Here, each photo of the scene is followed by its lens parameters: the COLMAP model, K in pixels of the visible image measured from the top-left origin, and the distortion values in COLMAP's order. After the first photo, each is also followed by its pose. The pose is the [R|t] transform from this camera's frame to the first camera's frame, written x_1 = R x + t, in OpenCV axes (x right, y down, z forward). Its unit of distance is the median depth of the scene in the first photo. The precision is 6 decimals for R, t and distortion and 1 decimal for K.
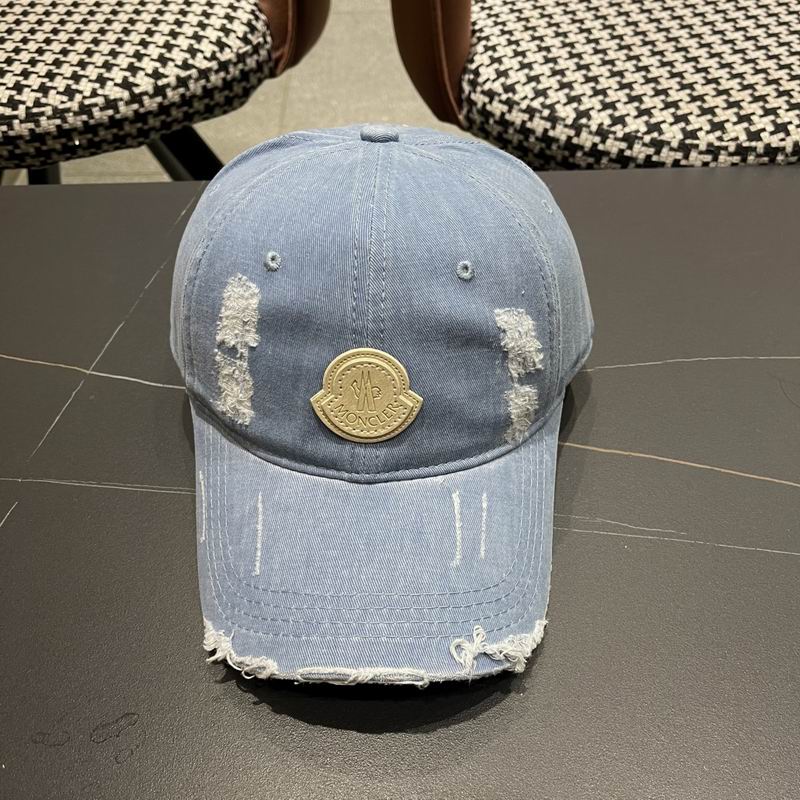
lens RADIAL K [[831.8, 0, 400.7], [0, 831.8, 409.3], [0, 0, 1]] dist [0.015264, 0.000000]
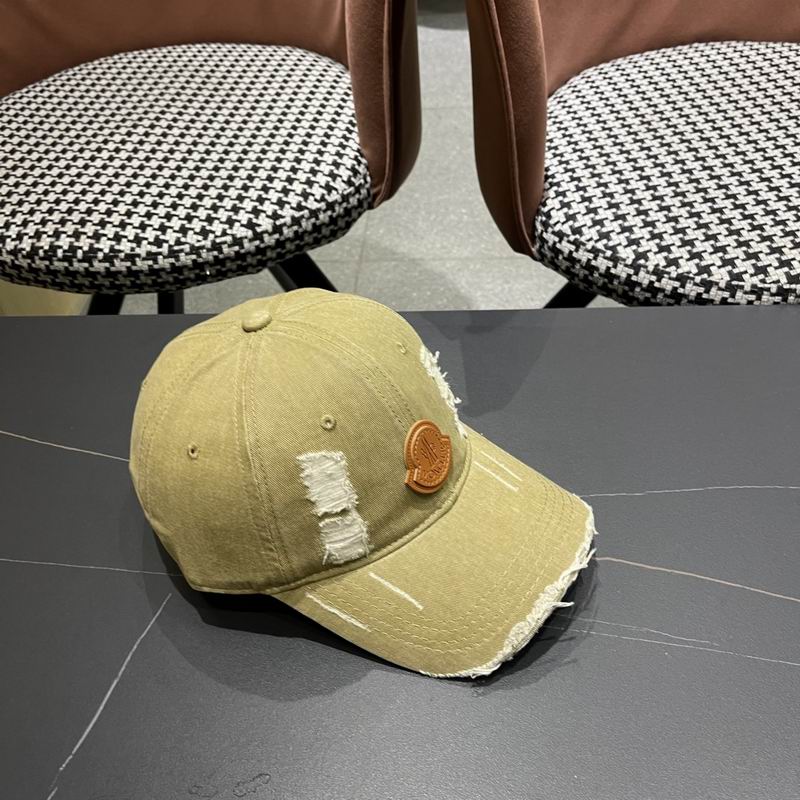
lens RADIAL K [[831.8, 0, 403.6], [0, 831.8, 410.9], [0, 0, 1]] dist [0.015264, 0.000000]
pose [[0.996572, 0.020607, -0.080117, -0.010938], [-0.025128, 0.998124, -0.055836, -0.064970], [0.078816, 0.057658, 0.995220, -0.149271]]
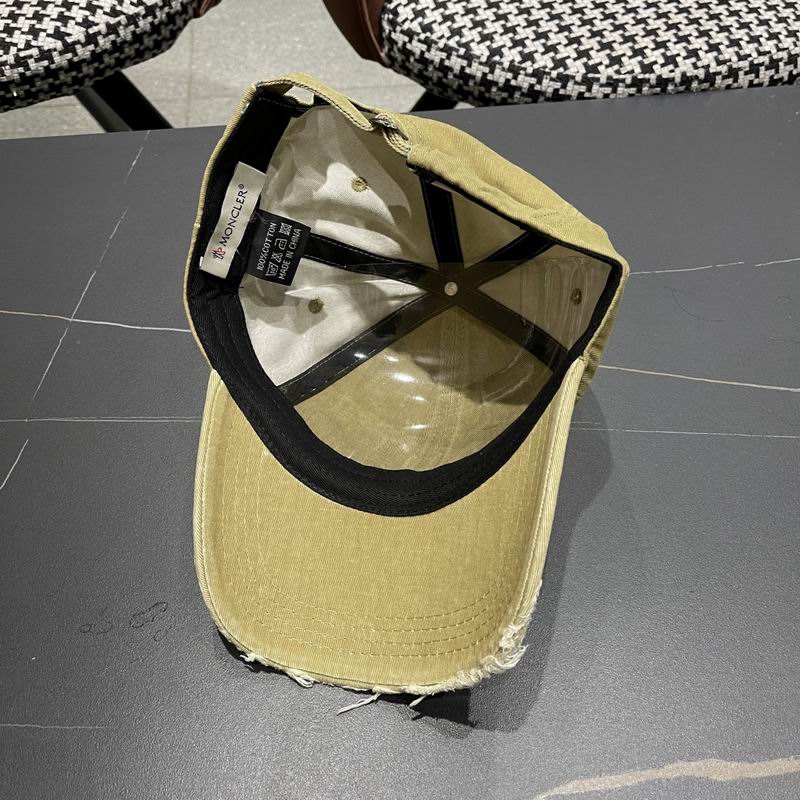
lens RADIAL K [[831.8, 0, 401.4], [0, 831.8, 408.6], [0, 0, 1]] dist [0.015264, 0.000000]
pose [[0.993534, -0.071831, 0.087920, -0.031937], [0.062534, 0.992580, 0.104279, -0.011382], [-0.094758, -0.098107, 0.990654, -0.110076]]
